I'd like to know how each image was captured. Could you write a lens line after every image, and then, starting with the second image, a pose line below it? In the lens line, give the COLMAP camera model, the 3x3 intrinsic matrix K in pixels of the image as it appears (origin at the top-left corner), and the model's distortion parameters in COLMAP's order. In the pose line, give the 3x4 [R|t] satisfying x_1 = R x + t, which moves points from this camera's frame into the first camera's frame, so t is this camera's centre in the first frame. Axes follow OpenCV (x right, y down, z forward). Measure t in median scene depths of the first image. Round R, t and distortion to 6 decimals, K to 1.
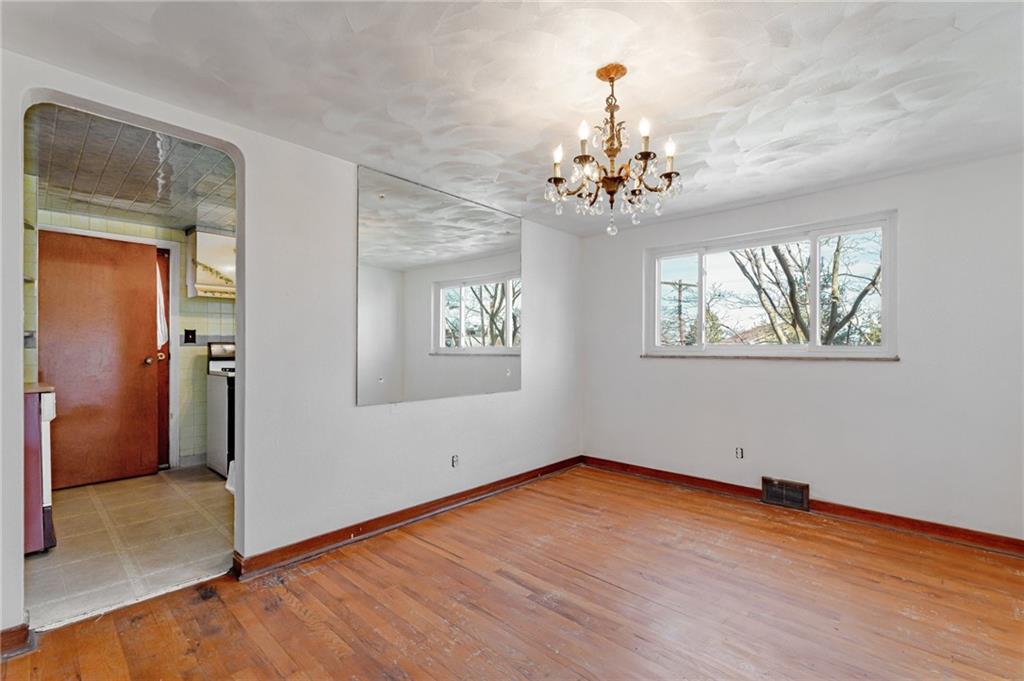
lens RADIAL K [[434.4, 0, 512.0], [0, 434.4, 340.5], [0, 0, 1]] dist [0.001437, 0.000140]
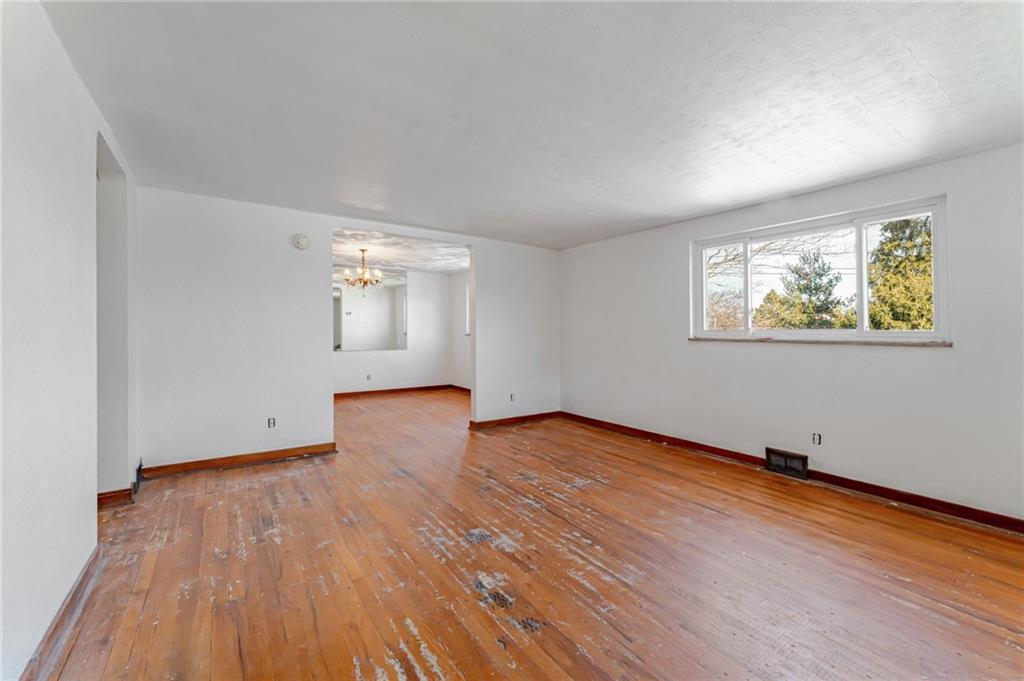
lens RADIAL K [[411.1, 0, 509.2], [0, 411.1, 334.6], [0, 0, 1]] dist [0.000751, 0.000205]
pose [[0.972688, 0.008795, -0.231951, 0.195878], [-0.002445, 0.999615, 0.027651, -0.004056], [0.232105, -0.026329, 0.972334, -0.195806]]
